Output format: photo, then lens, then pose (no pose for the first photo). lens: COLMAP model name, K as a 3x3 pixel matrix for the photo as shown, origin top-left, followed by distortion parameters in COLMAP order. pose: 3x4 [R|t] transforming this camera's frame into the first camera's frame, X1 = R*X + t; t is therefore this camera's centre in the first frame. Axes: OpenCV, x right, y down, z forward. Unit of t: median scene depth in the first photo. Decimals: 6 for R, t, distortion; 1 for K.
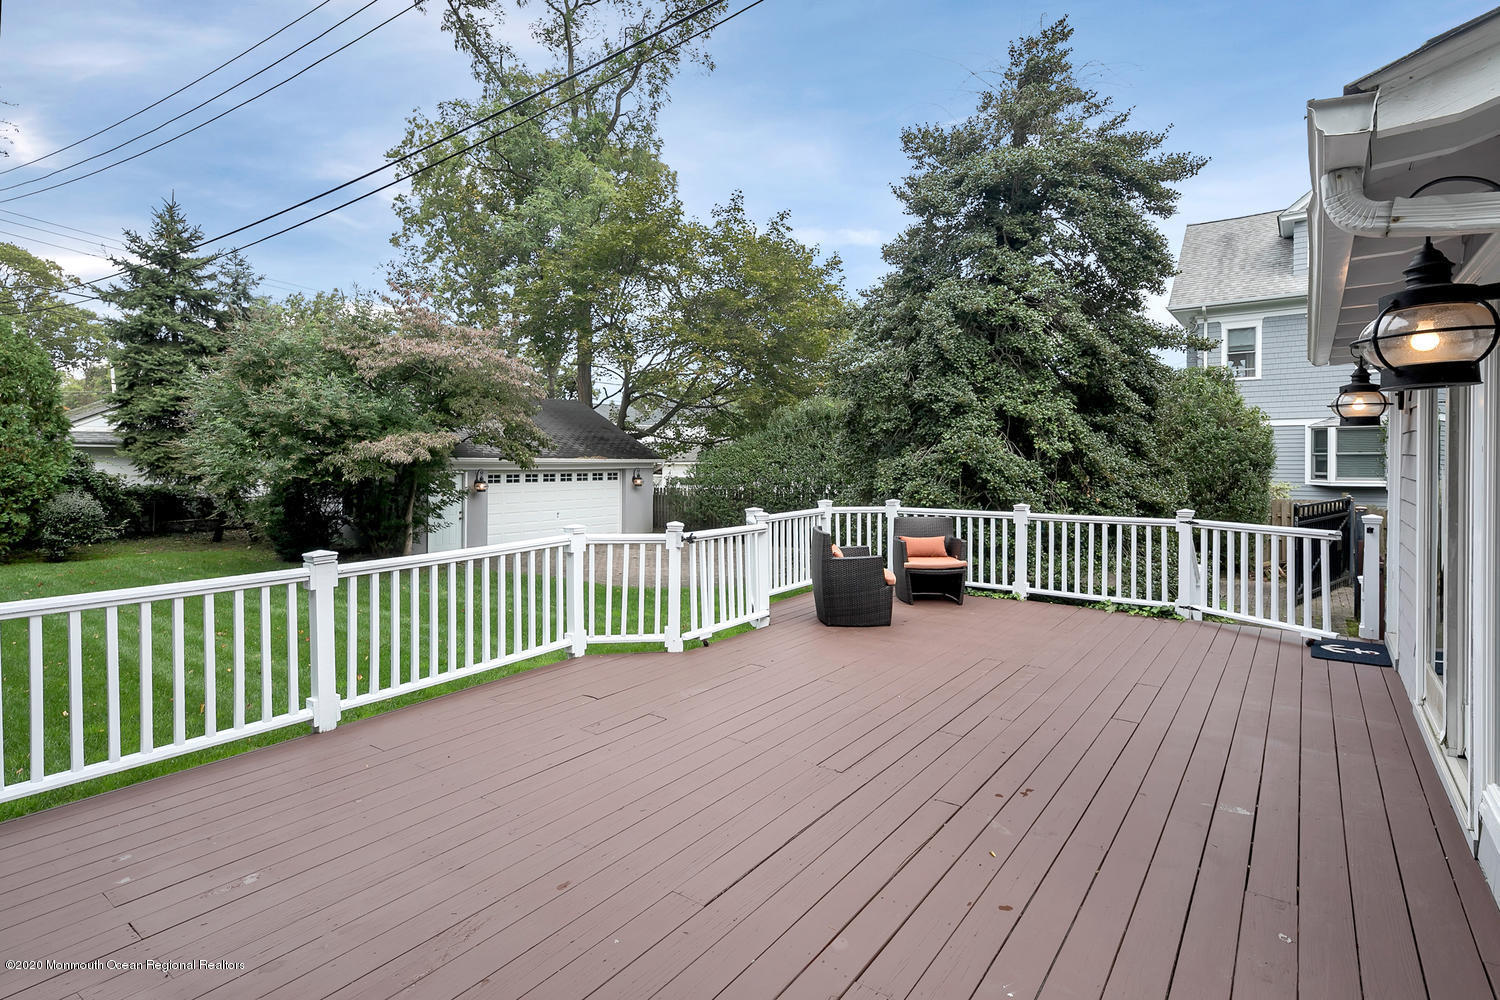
lens RADIAL K [[743.2, 0, 749.7], [0, 743.2, 471.7], [0, 0, 1]] dist [-0.000750, -0.000304]
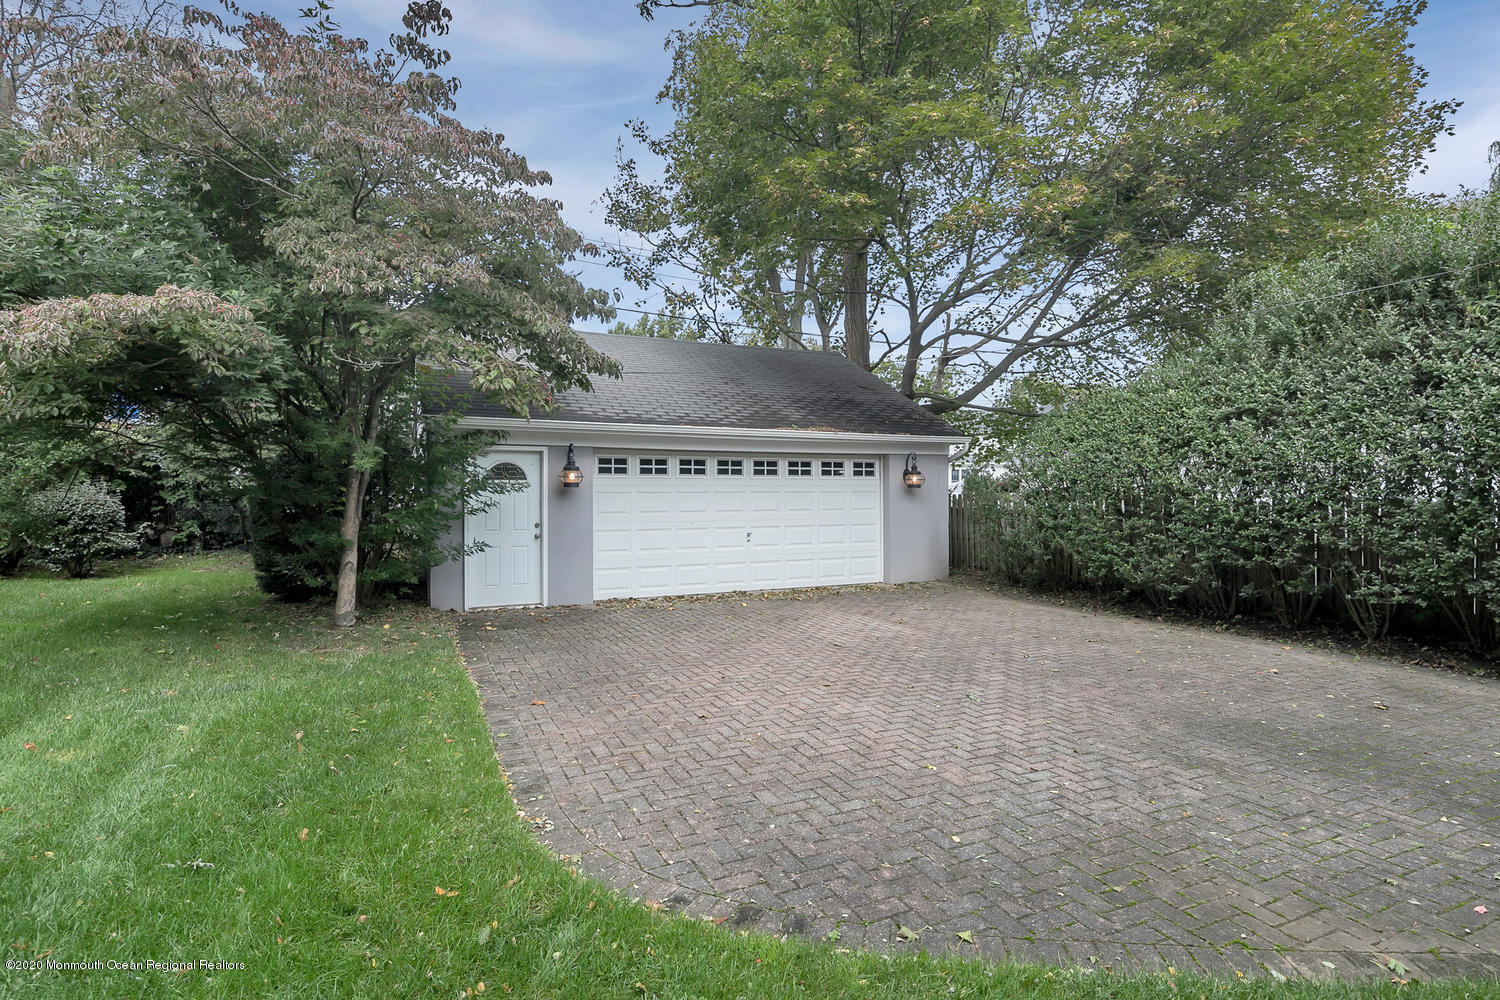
lens RADIAL K [[743.2, 0, 749.7], [0, 743.2, 471.7], [0, 0, 1]] dist [-0.000750, -0.000304]
pose [[0.881475, -0.009162, -0.472141, -0.005873], [-0.008214, 0.999363, -0.034726, 0.028202], [0.472158, 0.034489, 0.880839, 0.511283]]
